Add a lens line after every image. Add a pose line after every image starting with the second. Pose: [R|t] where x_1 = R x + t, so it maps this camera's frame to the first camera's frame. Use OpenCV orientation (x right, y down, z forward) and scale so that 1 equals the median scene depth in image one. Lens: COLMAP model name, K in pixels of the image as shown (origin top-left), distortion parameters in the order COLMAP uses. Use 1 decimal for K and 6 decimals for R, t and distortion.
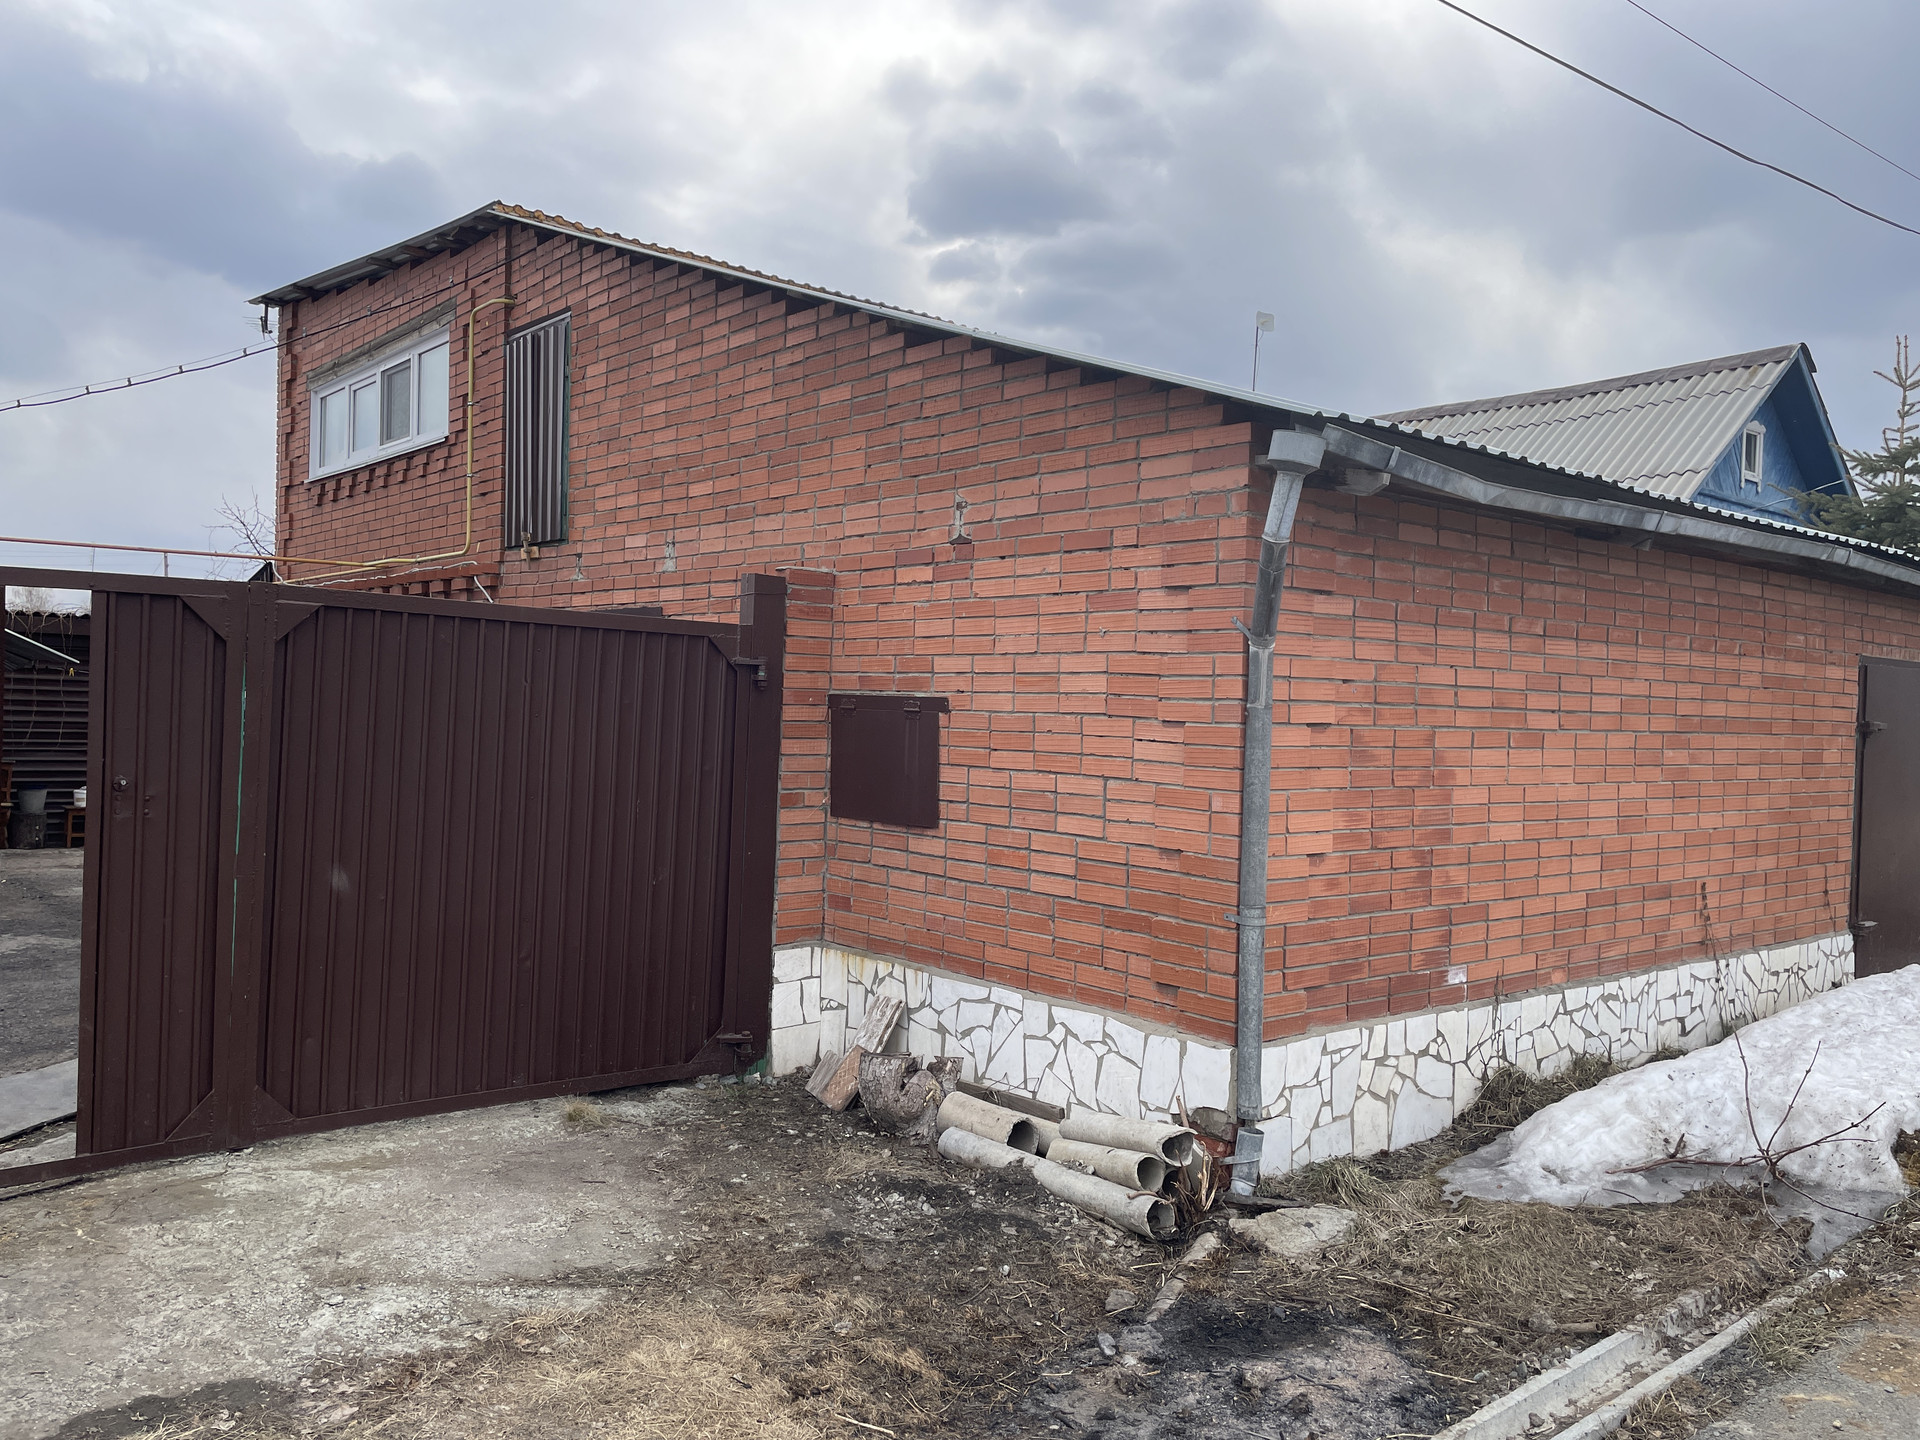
lens RADIAL K [[1480.9, 0, 965.5], [0, 1480.9, 725.6], [0, 0, 1]] dist [0.120315, -0.135545]
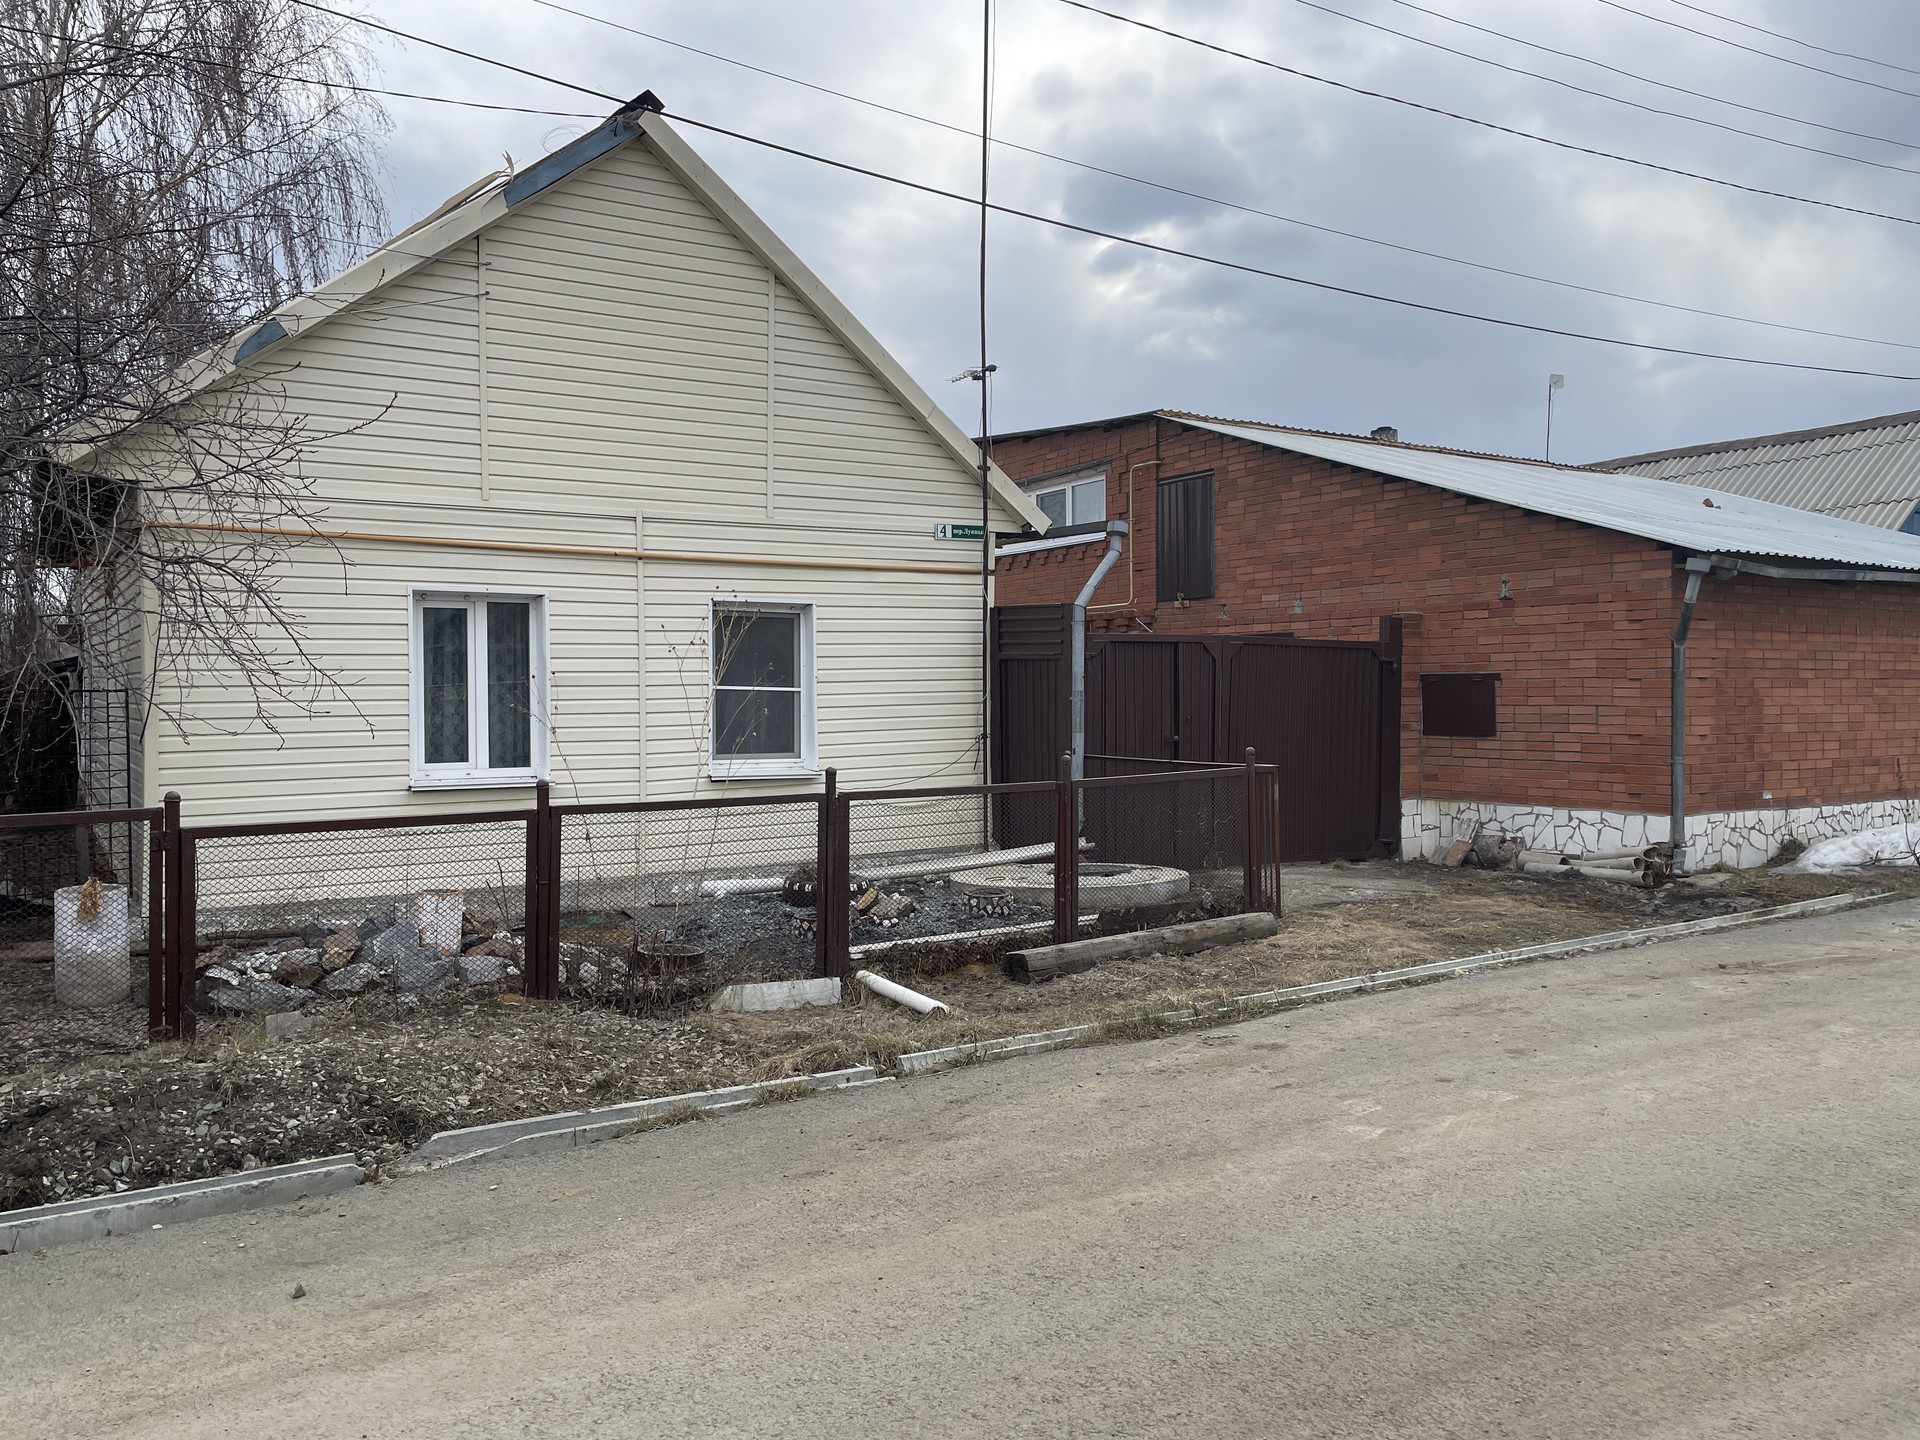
lens RADIAL K [[1480.9, 0, 965.5], [0, 1480.9, 725.6], [0, 0, 1]] dist [0.120315, -0.135545]
pose [[0.990931, -0.029670, -0.131055, -0.489591], [0.030170, 0.999543, 0.001835, 0.028740], [0.130941, -0.005773, 0.991373, -1.215291]]
